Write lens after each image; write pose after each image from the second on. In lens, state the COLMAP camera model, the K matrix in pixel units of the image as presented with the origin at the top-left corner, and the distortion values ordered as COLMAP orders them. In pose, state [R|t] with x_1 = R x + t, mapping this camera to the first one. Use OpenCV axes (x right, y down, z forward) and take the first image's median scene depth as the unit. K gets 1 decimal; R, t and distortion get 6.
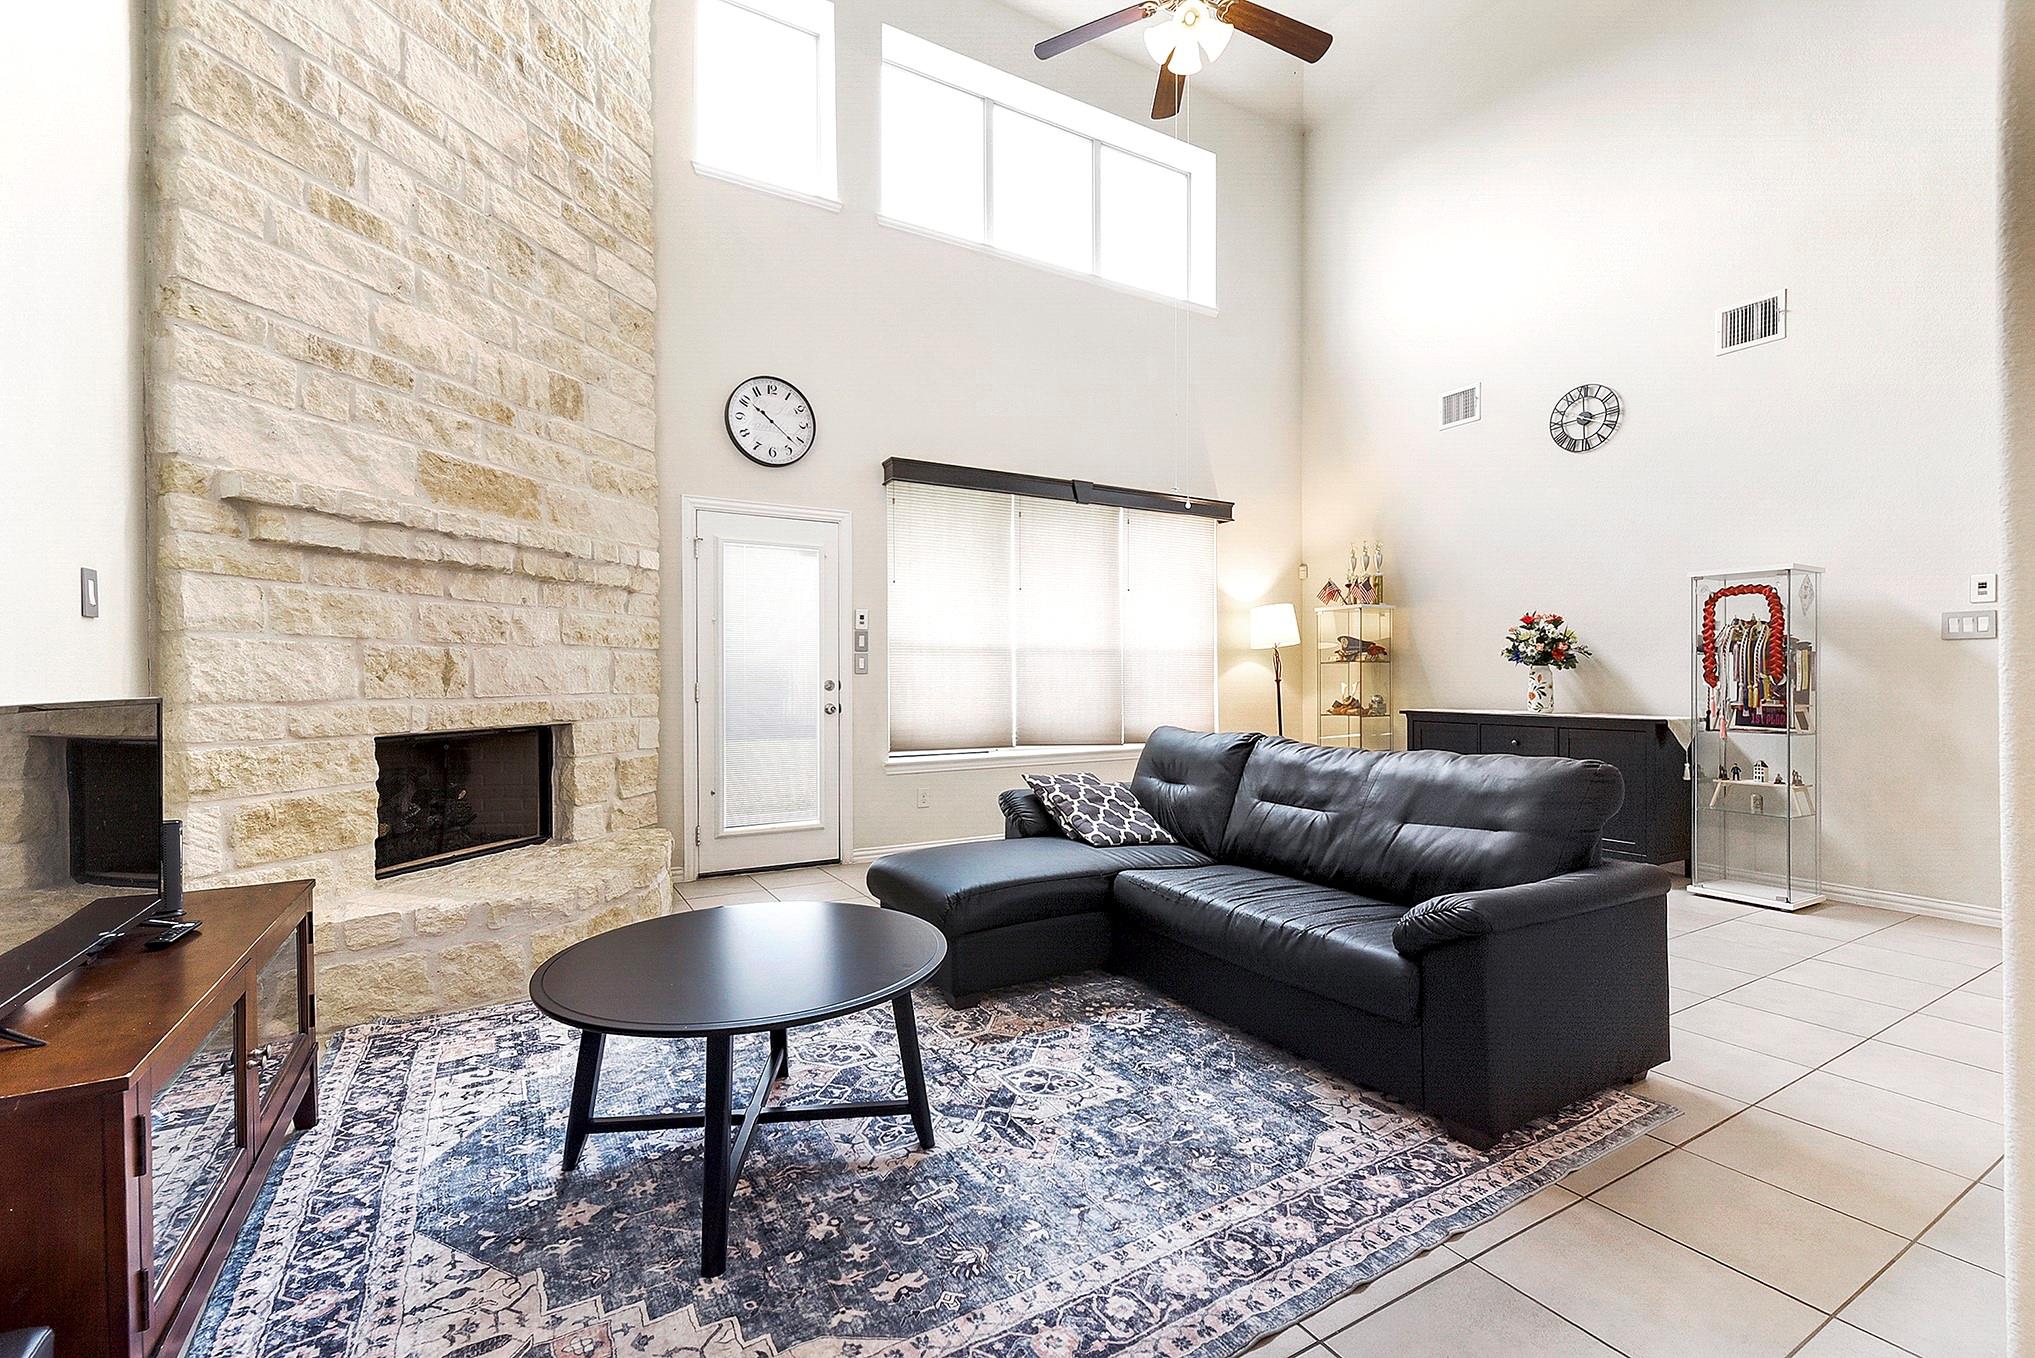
lens RADIAL K [[887.6, 0, 1024.1], [0, 887.6, 675.7], [0, 0, 1]] dist [0.013043, -0.009067]
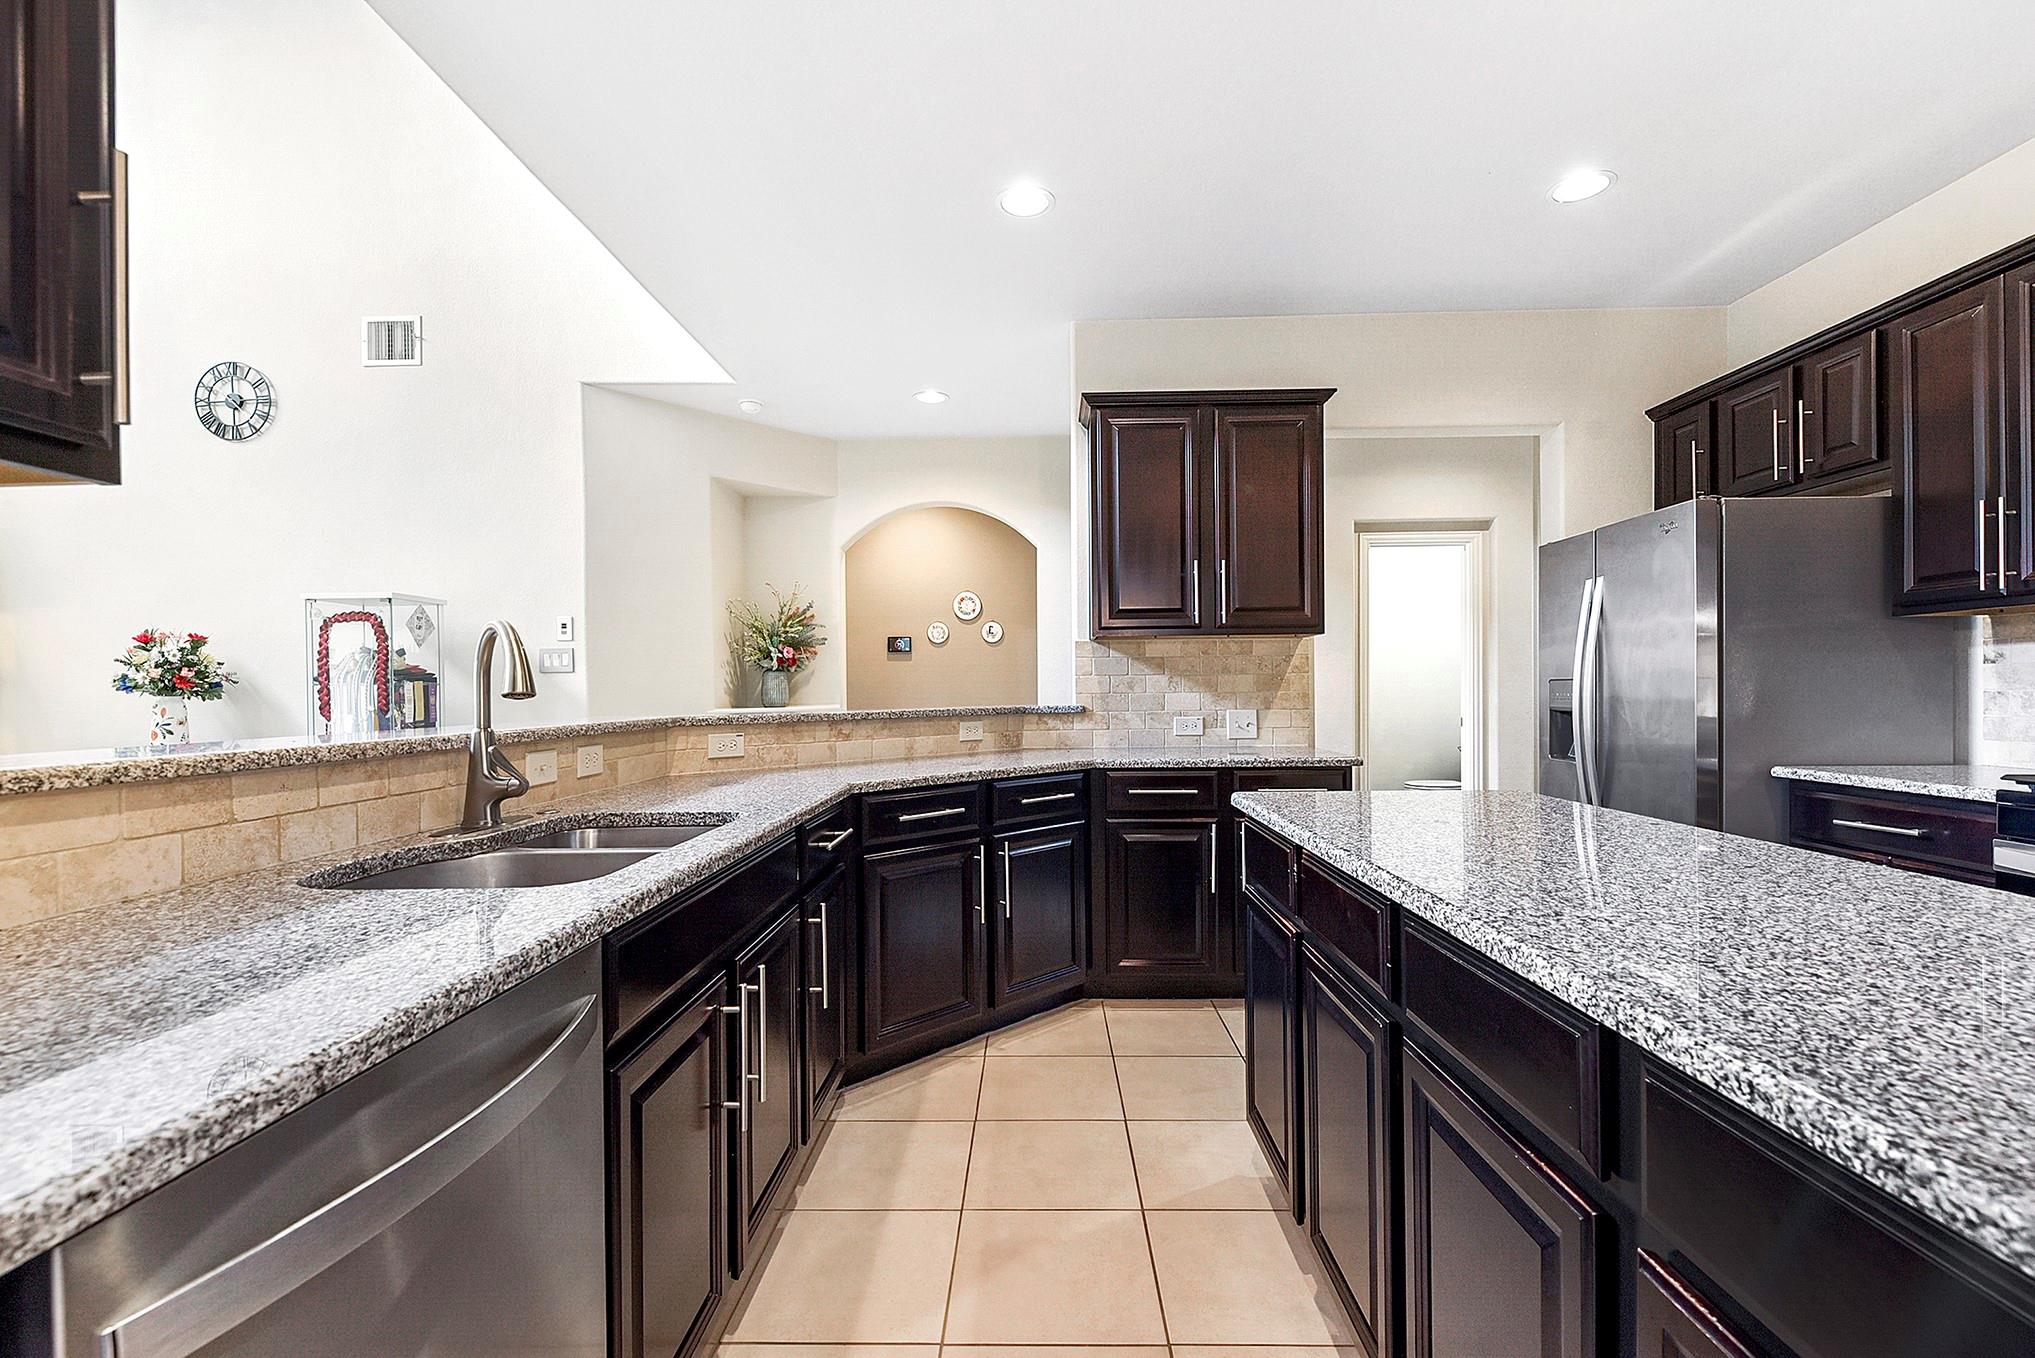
lens RADIAL K [[887.6, 0, 1018.6], [0, 887.6, 693.1], [0, 0, 1]] dist [0.013043, -0.009067]
pose [[0.526575, -0.007758, 0.850093, 0.383895], [0.009781, 0.999947, 0.003067, -0.012030], [-0.850072, 0.006700, 0.526623, -0.086728]]
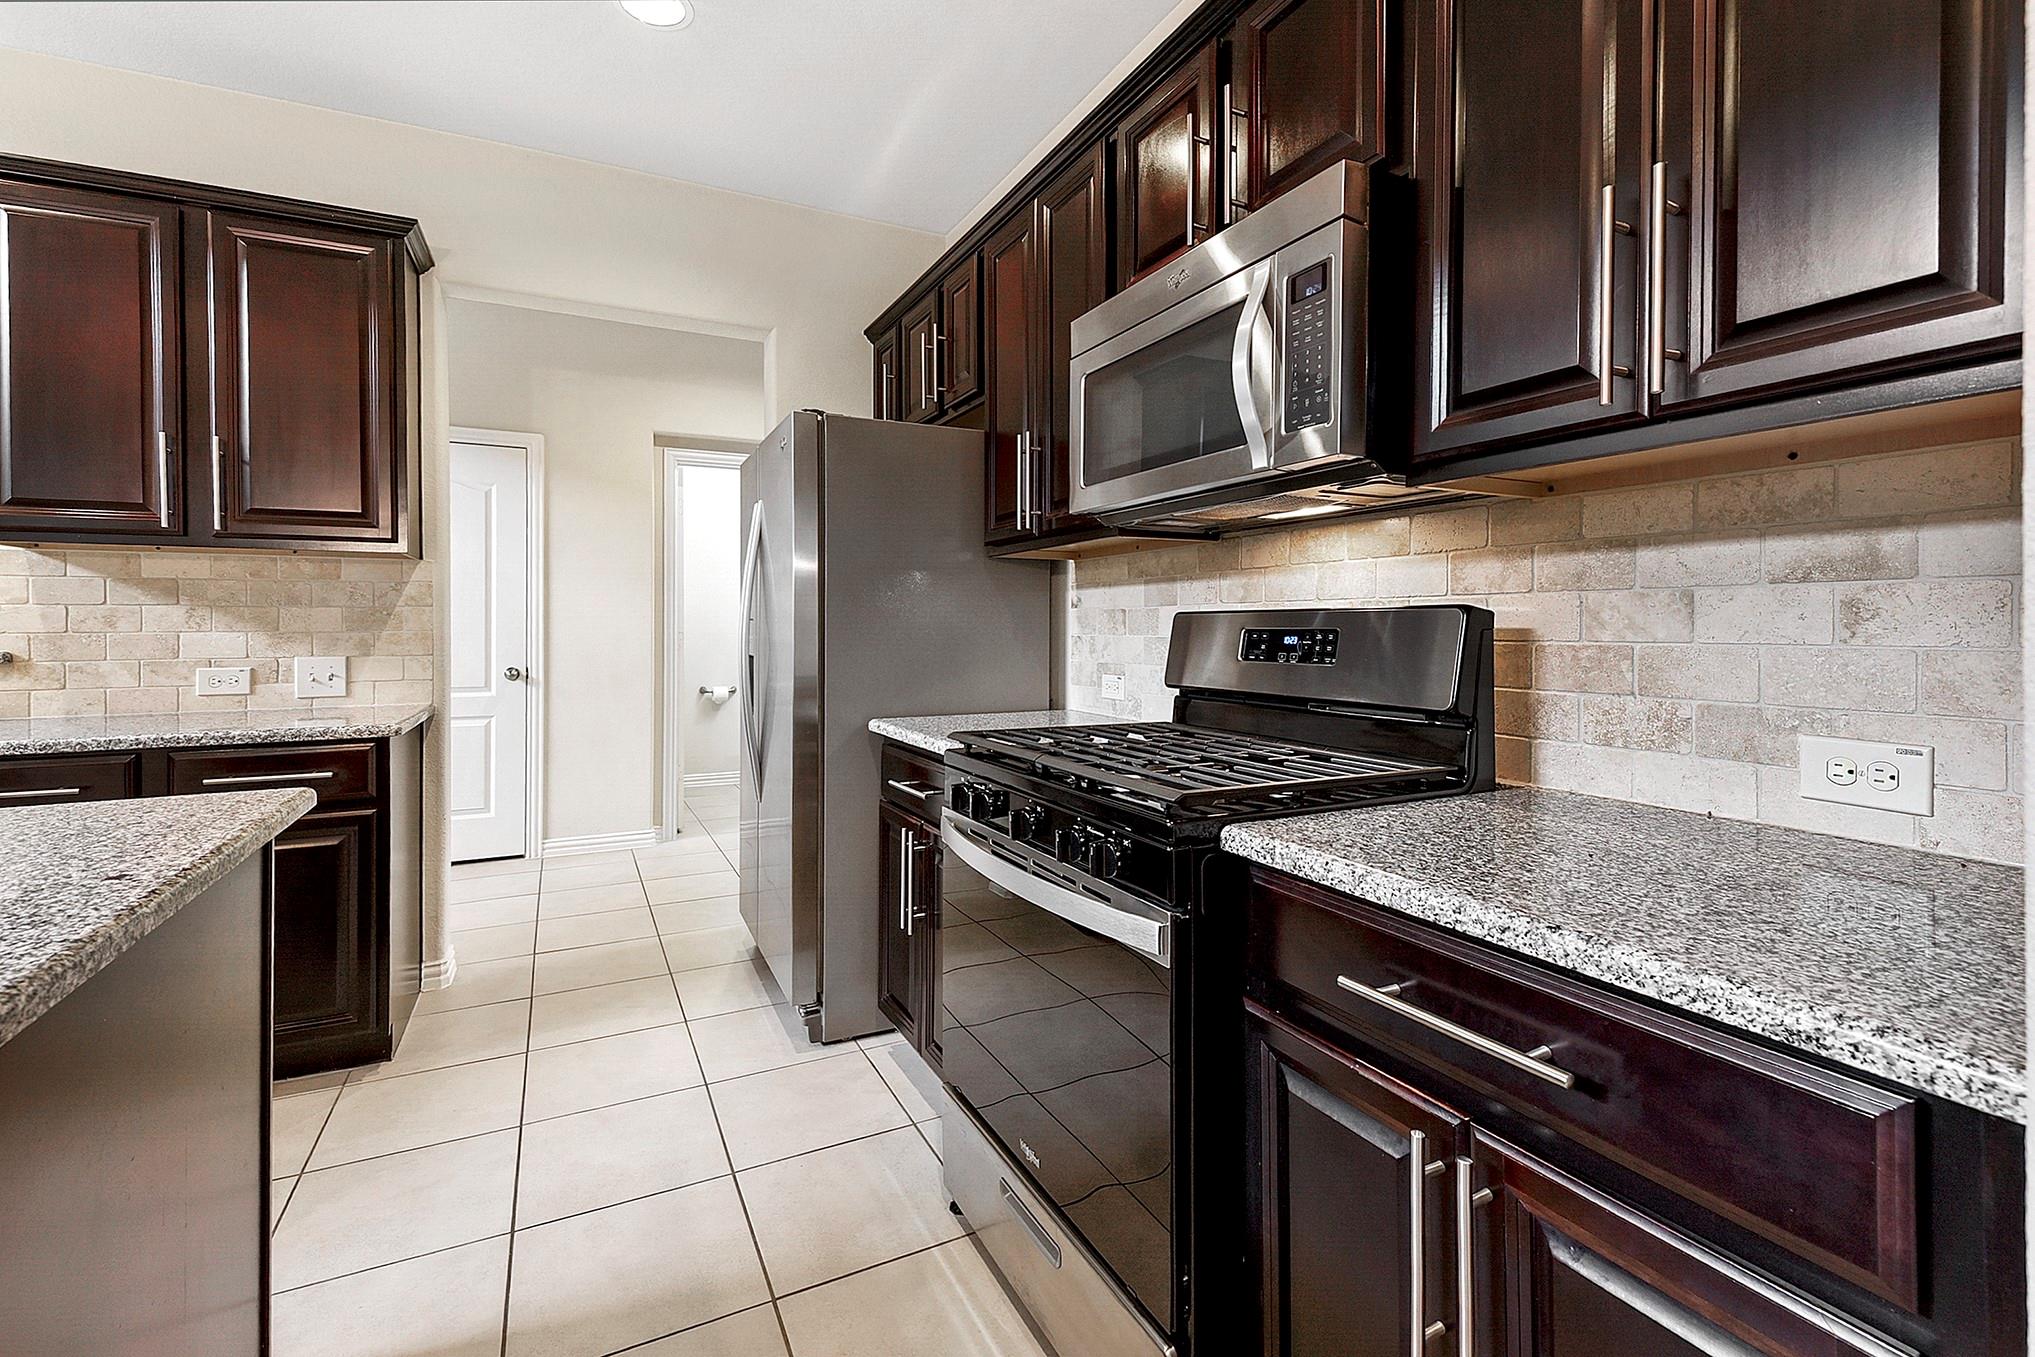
lens RADIAL K [[887.6, 0, 1022.7], [0, 887.6, 630.8], [0, 0, 1]] dist [0.013043, -0.009067]
pose [[0.048487, -0.007533, 0.998795, 0.647646], [0.001331, 0.999971, 0.007477, -0.012995], [-0.998823, 0.000967, 0.048496, -0.333645]]
